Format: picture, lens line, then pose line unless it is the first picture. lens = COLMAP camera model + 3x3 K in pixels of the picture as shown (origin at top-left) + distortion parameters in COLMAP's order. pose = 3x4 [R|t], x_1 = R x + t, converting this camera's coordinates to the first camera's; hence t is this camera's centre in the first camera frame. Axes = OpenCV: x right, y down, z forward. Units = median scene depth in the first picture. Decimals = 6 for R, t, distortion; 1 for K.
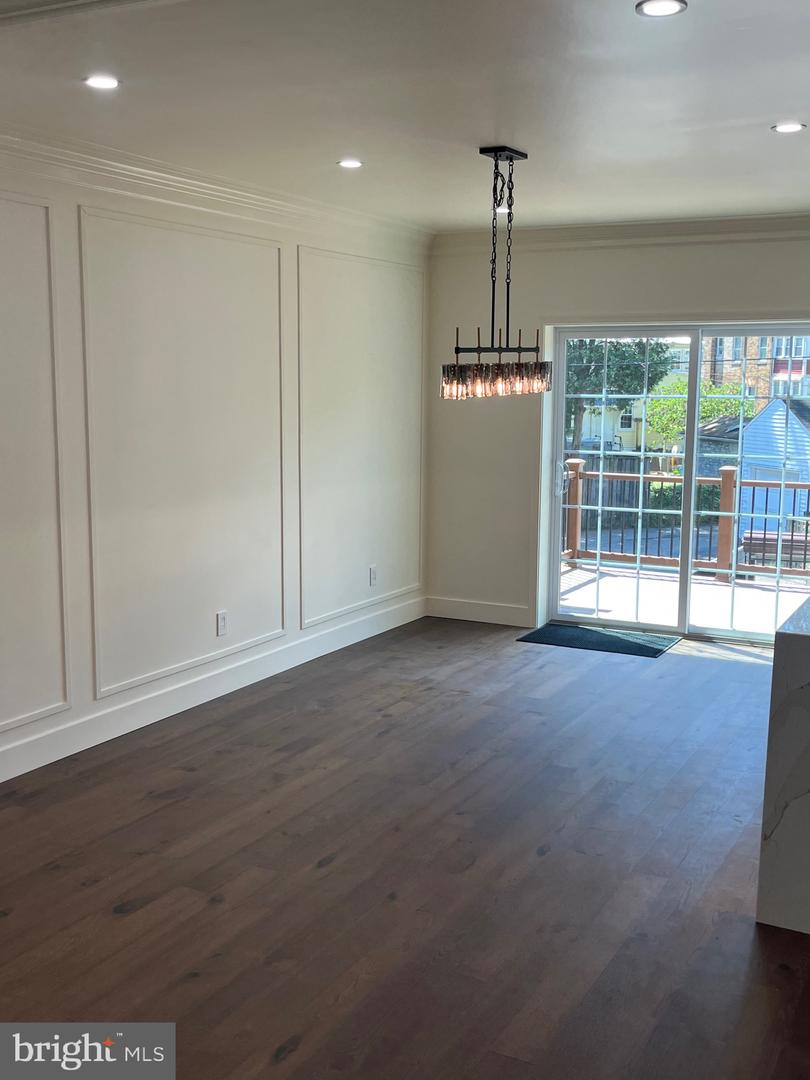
lens RADIAL K [[1152.0, 0, 399.8], [0, 1152.0, 546.9], [0, 0, 1]] dist [0.120296, -0.339400]
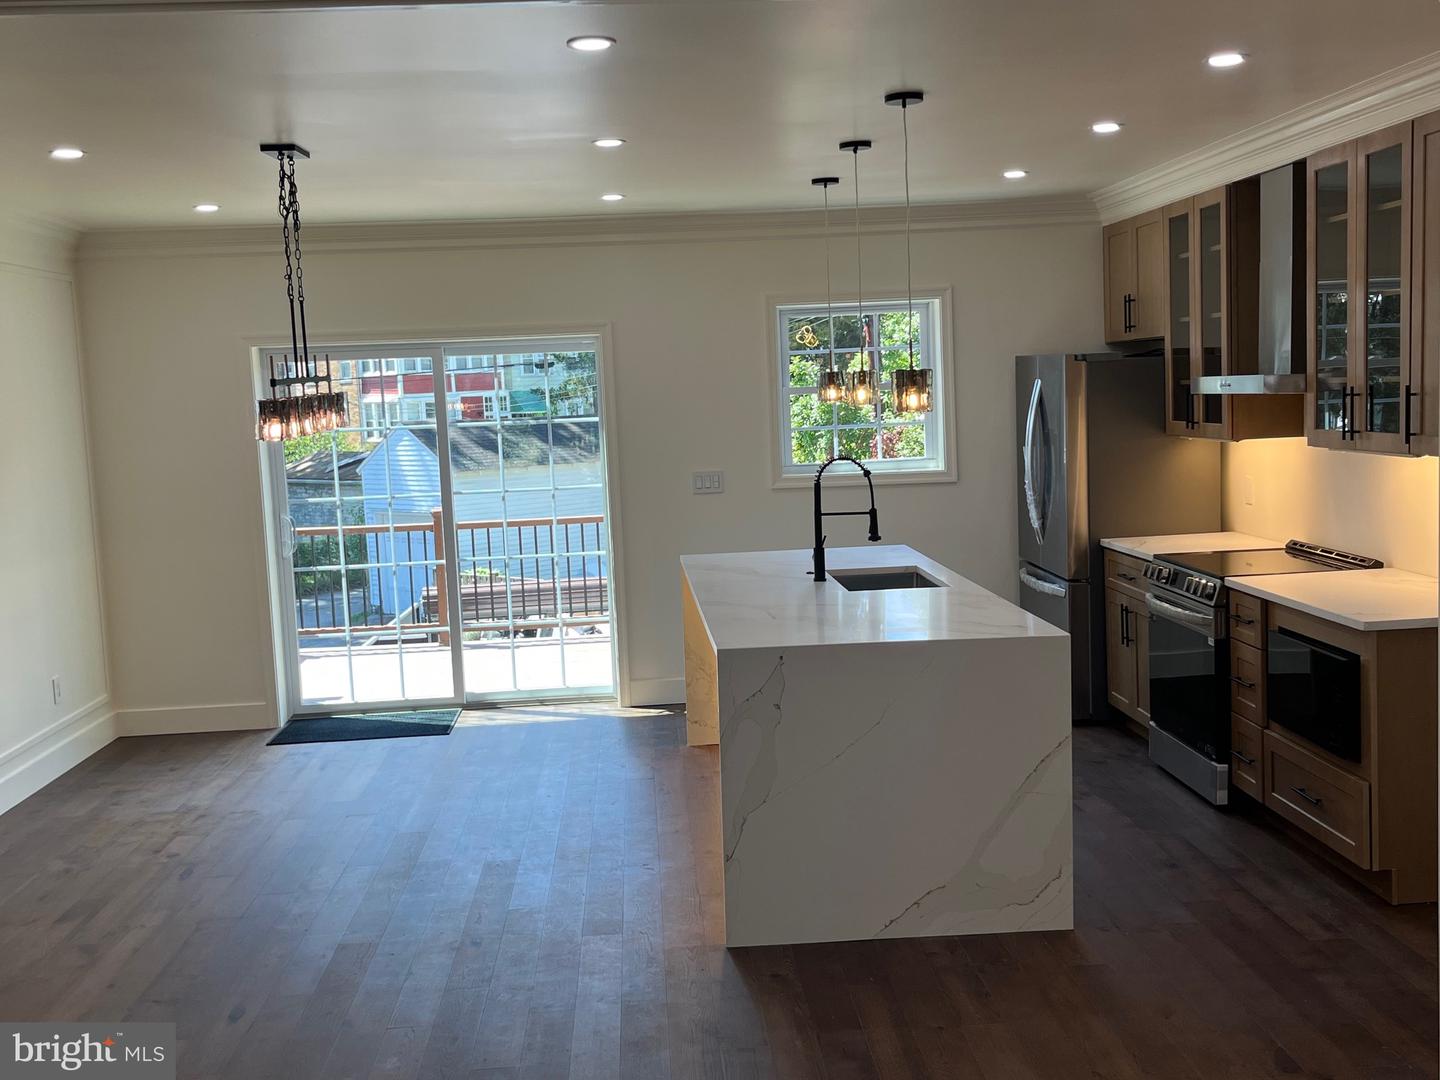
lens RADIAL K [[1535.9, 0, 728.0], [0, 1535.9, 546.4], [0, 0, 1]] dist [0.120296, -0.339400]
pose [[0.849680, -0.097203, 0.518262, -0.201362], [0.123820, 0.992160, -0.016916, 0.004693], [-0.512555, 0.078545, 0.855055, -0.086593]]
